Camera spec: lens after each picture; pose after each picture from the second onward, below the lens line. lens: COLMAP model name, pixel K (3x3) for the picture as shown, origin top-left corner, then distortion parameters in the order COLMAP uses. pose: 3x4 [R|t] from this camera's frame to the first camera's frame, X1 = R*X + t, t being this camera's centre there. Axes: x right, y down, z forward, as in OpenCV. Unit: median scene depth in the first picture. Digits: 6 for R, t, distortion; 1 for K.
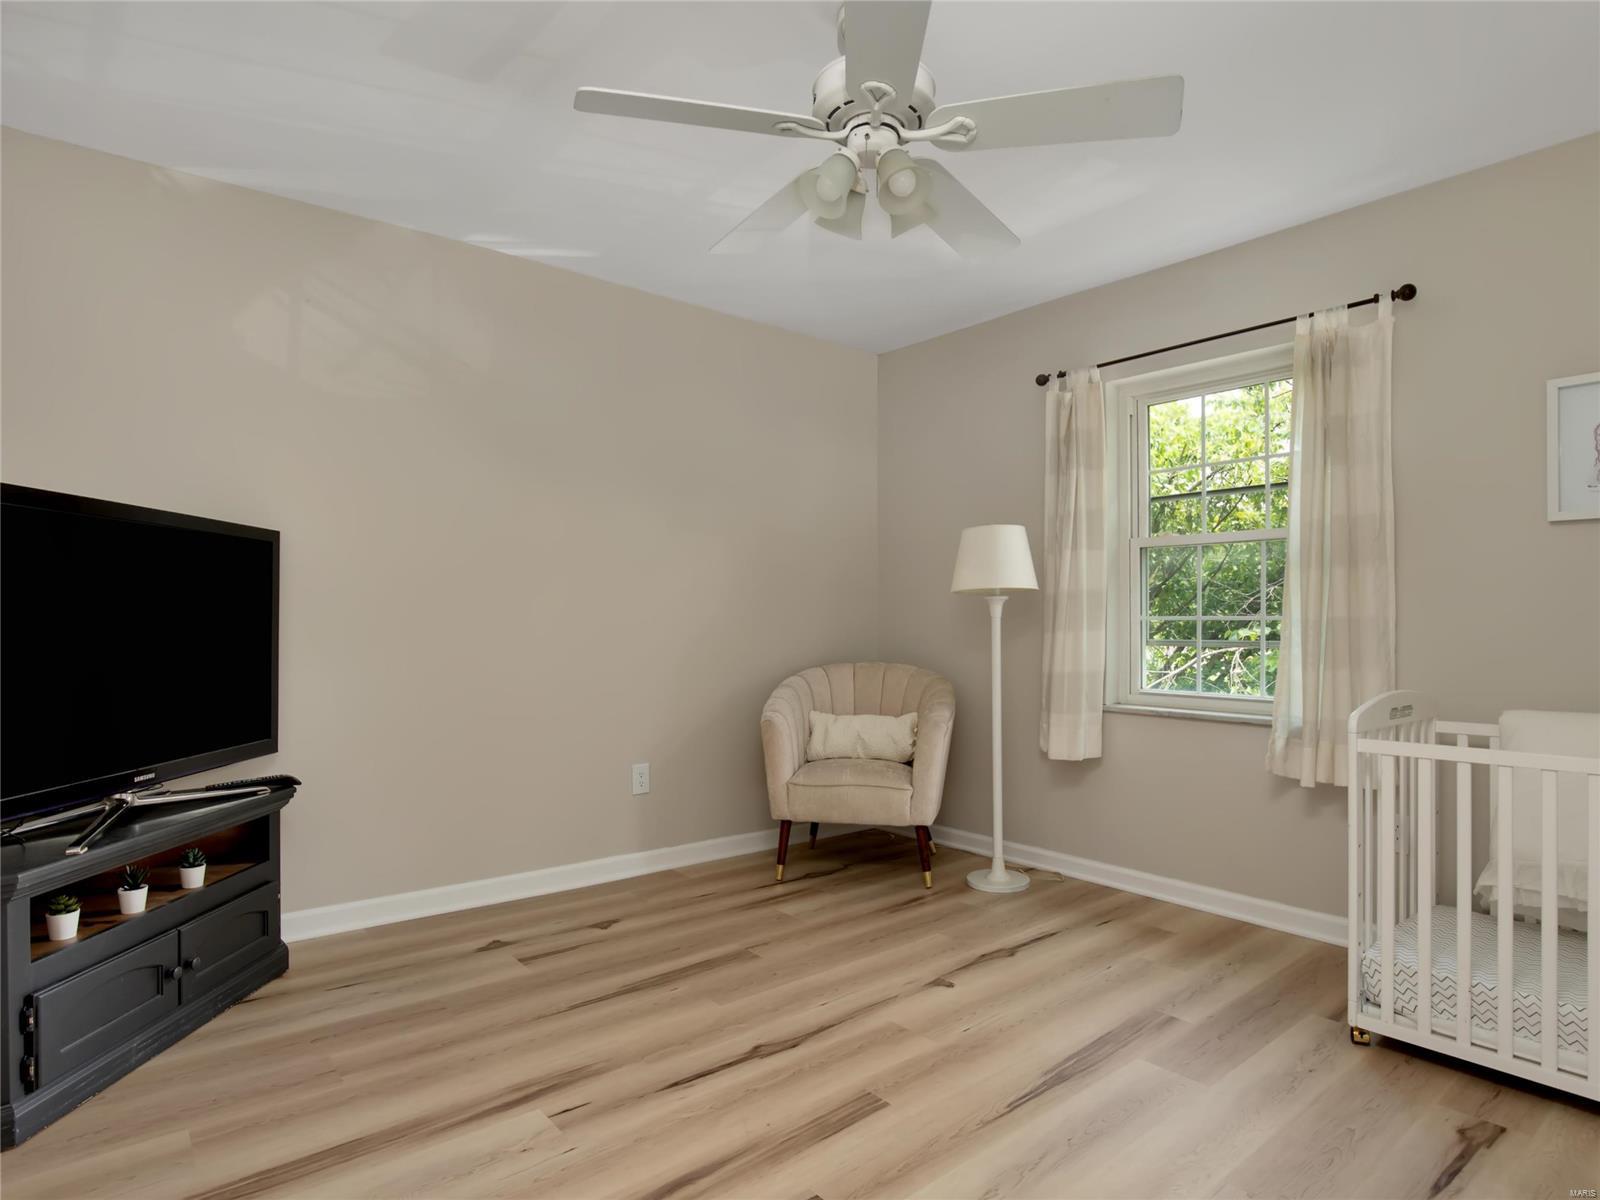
lens RADIAL K [[886.8, 0, 799.3], [0, 886.8, 608.8], [0, 0, 1]] dist [-0.034792, 0.007363]
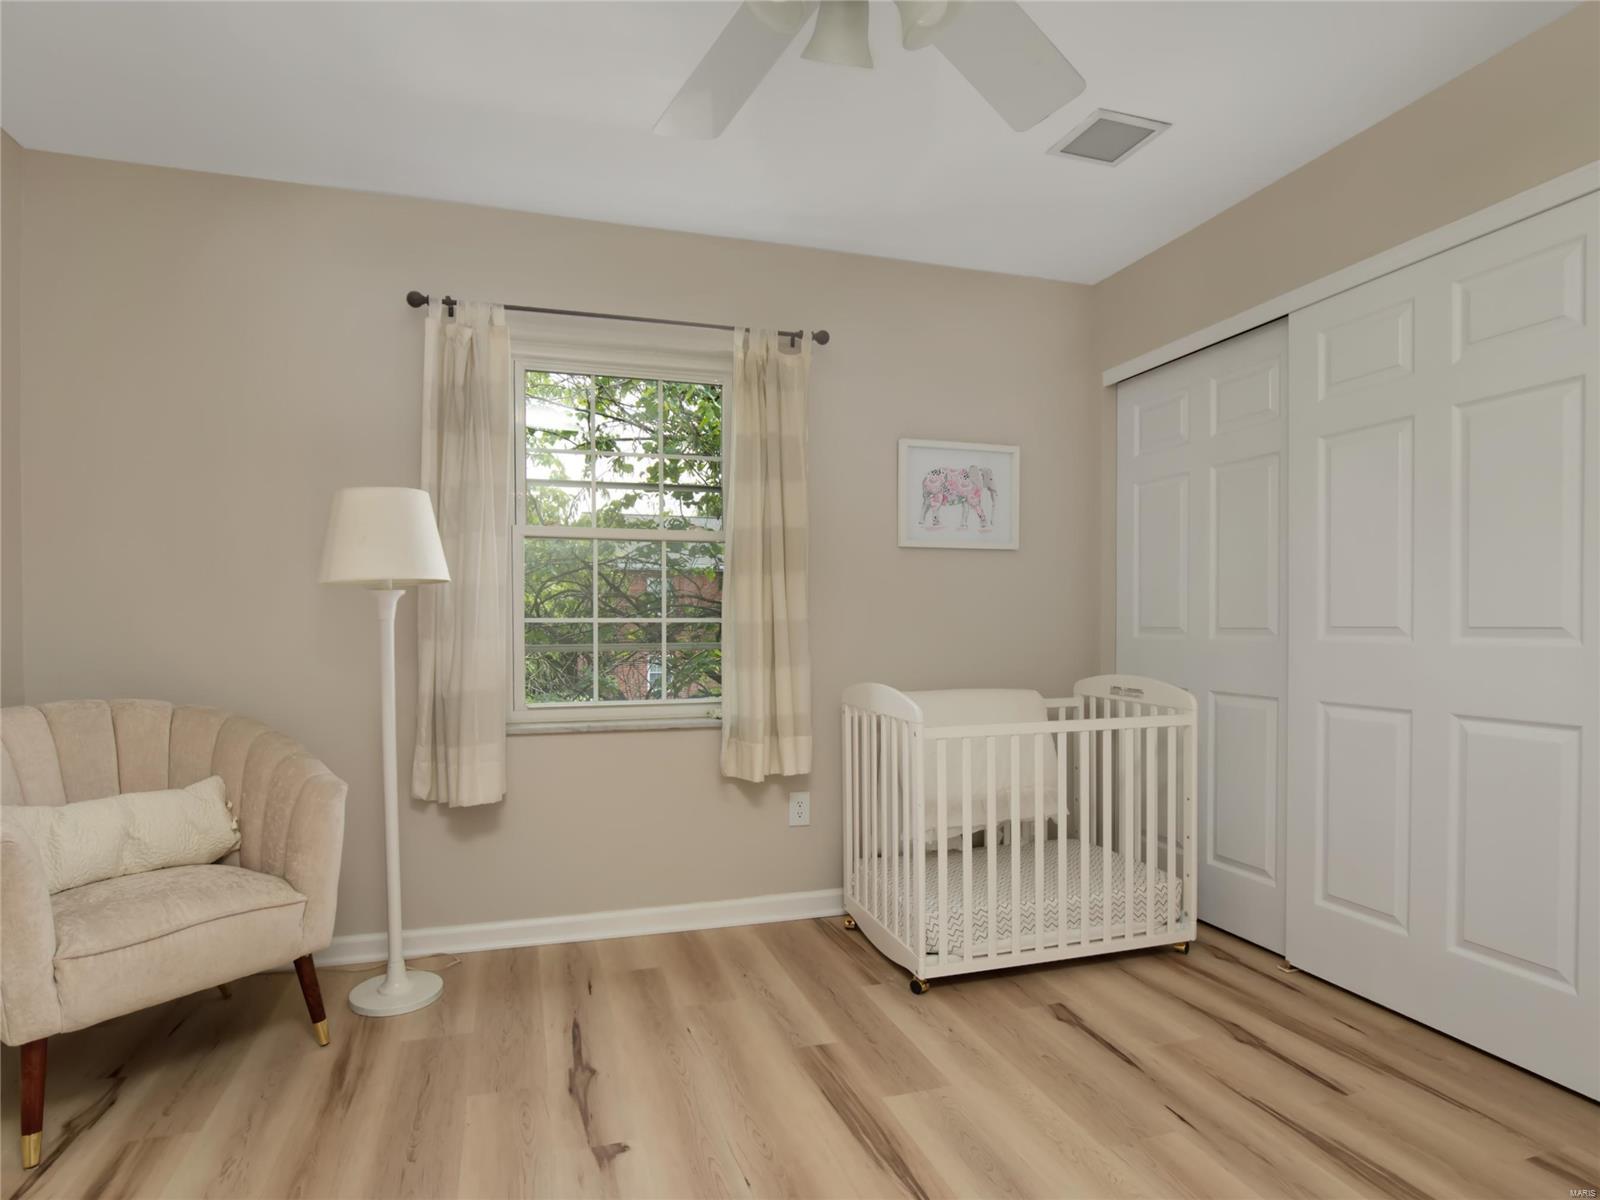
lens RADIAL K [[881.5, 0, 790.0], [0, 881.5, 626.0], [0, 0, 1]] dist [-0.005935, -0.000022]
pose [[0.386346, -0.005903, 0.922335, -0.341620], [-0.006743, 0.999935, 0.009225, 0.006681], [-0.922329, -0.009783, 0.386281, 0.503752]]
